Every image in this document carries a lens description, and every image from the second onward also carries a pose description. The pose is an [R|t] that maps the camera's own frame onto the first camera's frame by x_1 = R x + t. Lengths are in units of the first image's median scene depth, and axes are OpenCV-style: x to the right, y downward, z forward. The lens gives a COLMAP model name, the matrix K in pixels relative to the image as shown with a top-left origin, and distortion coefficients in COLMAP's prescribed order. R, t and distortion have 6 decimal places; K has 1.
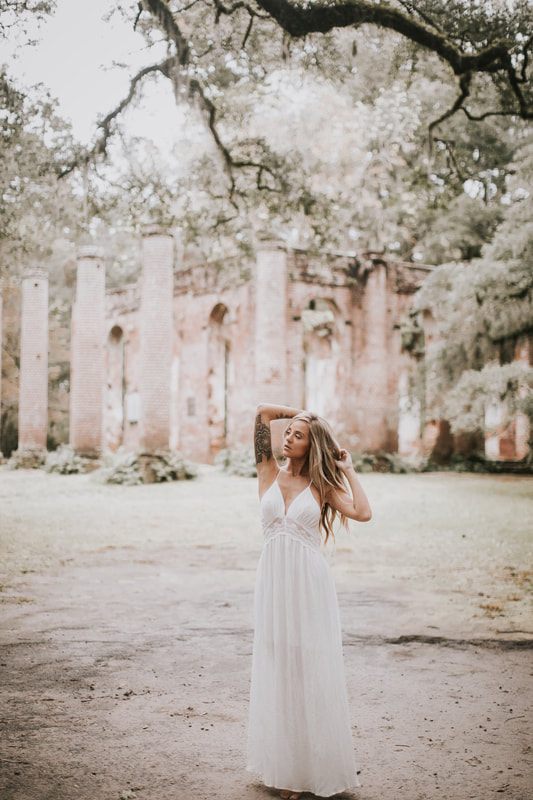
lens RADIAL K [[1209.5, 0, 266.5], [0, 1209.5, 400.0], [0, 0, 1]] dist [-0.026959, -0.130080]
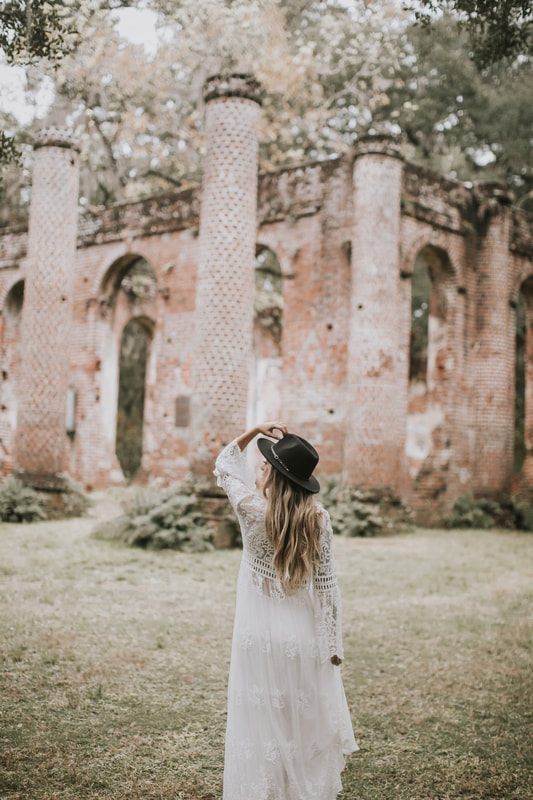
lens RADIAL K [[1199.5, 0, 265.1], [0, 1199.5, 383.2], [0, 0, 1]] dist [-0.011901, -0.101190]
pose [[0.964948, 0.053632, 0.256903, -0.195849], [-0.044949, 0.998206, -0.039556, 0.014632], [-0.258563, 0.026622, 0.965627, 0.428654]]
